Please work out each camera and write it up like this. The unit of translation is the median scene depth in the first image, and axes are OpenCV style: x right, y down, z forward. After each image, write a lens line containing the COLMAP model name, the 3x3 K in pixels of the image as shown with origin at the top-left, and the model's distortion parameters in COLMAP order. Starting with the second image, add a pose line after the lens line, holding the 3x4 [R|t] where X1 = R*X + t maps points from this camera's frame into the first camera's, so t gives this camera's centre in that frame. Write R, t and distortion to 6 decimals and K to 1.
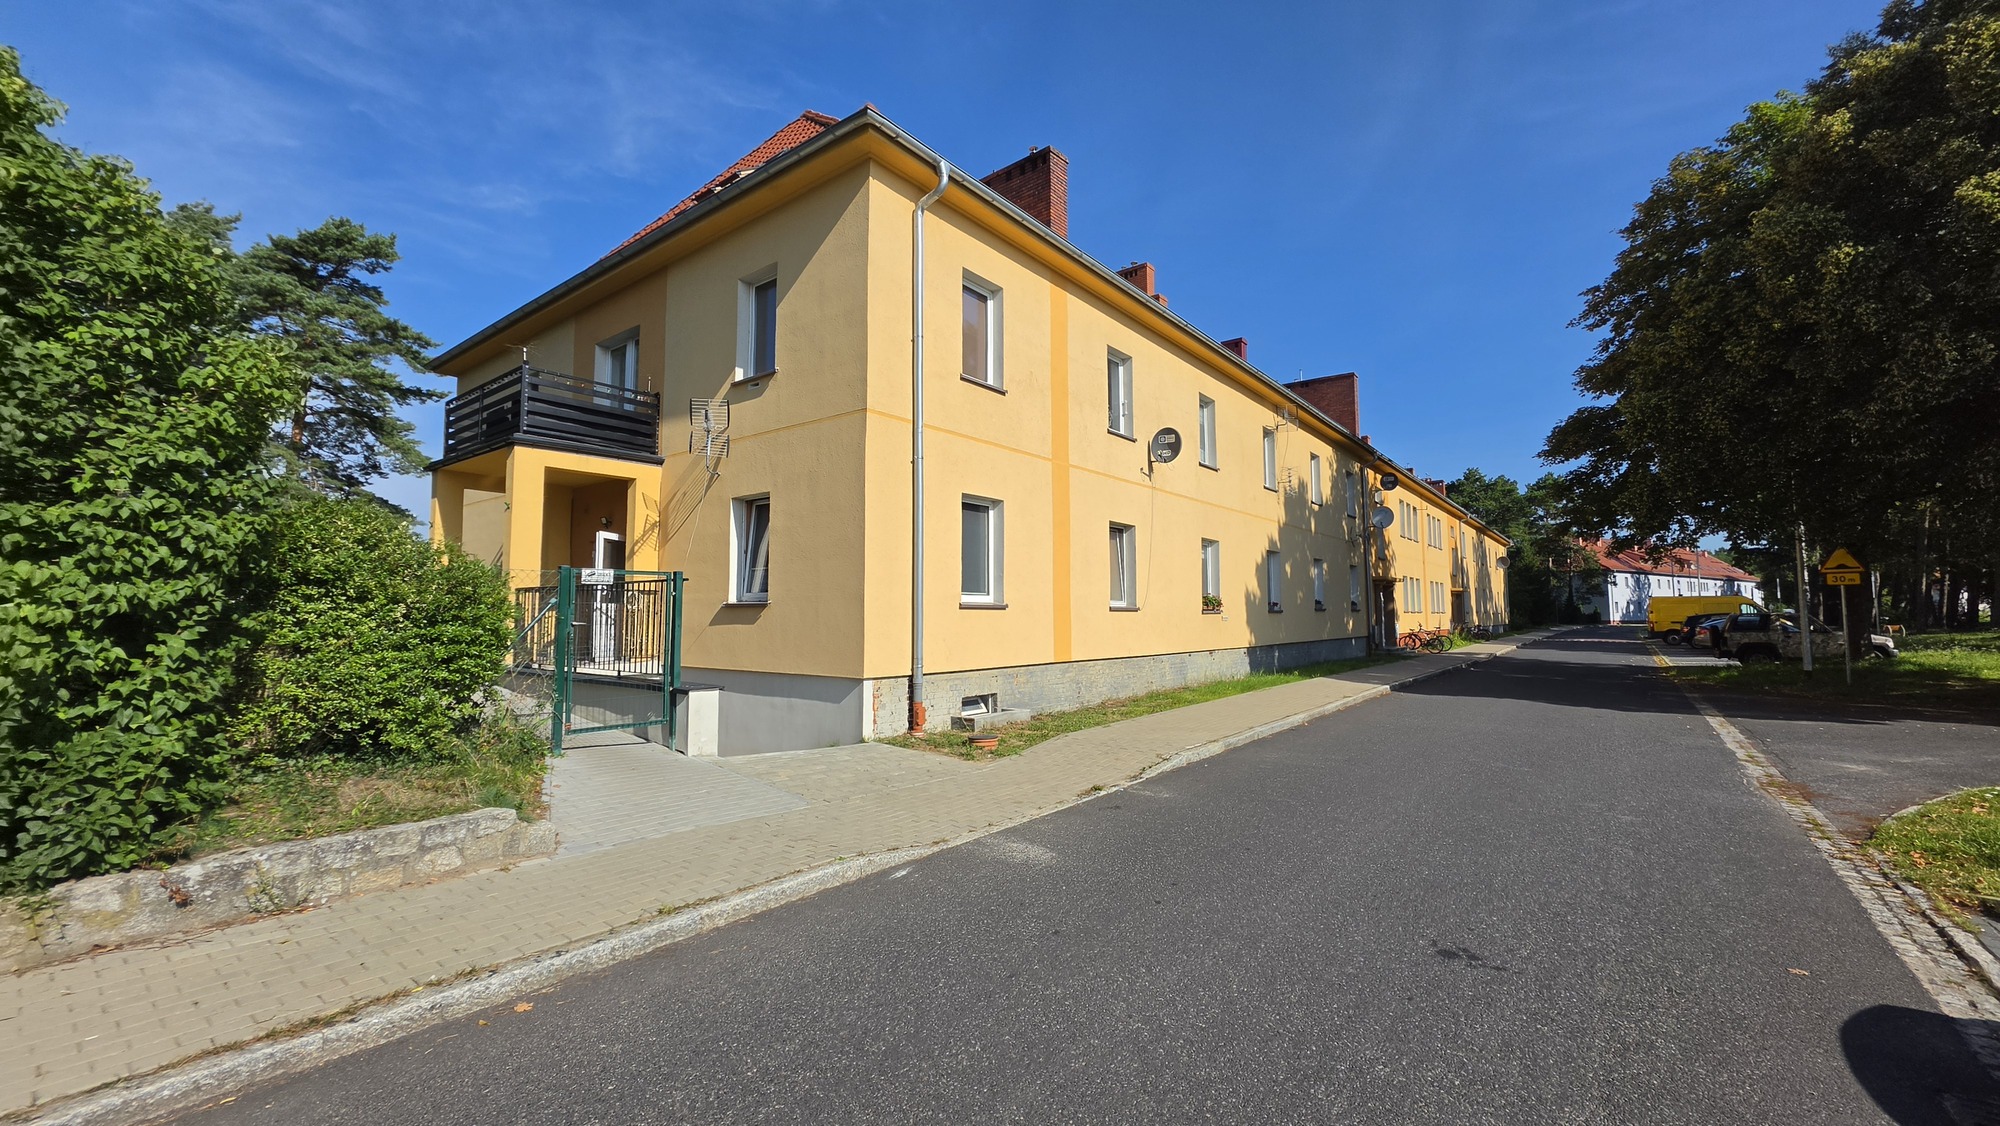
lens RADIAL K [[806.0, 0, 959.5], [0, 806.0, 596.3], [0, 0, 1]] dist [-0.002392, 0.001147]
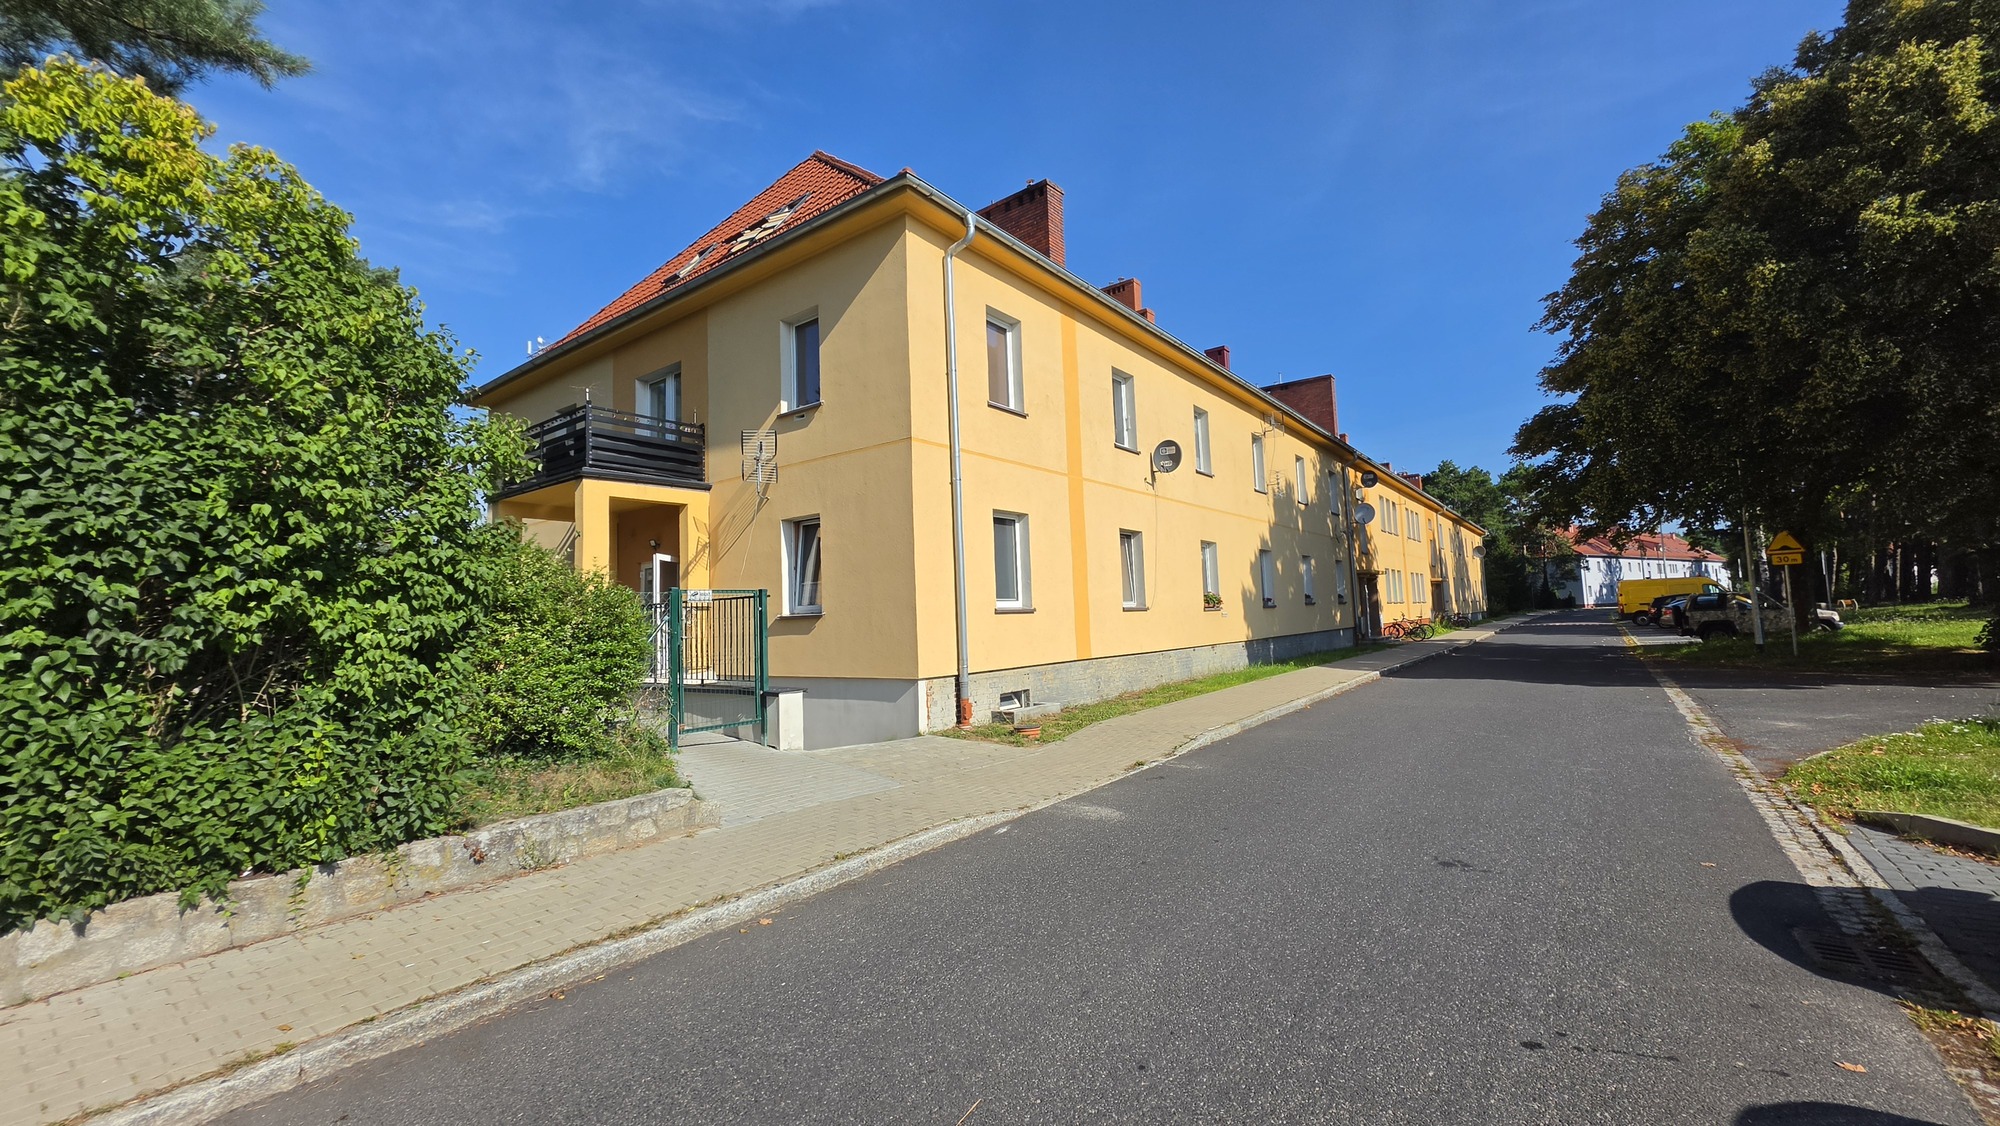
lens RADIAL K [[806.0, 0, 960.7], [0, 806.0, 597.1], [0, 0, 1]] dist [-0.002392, 0.001147]
pose [[0.999223, -0.033810, 0.020238, -0.059797], [0.033937, 0.999406, -0.005996, -0.002226], [-0.020023, 0.006678, 0.999777, -0.090958]]
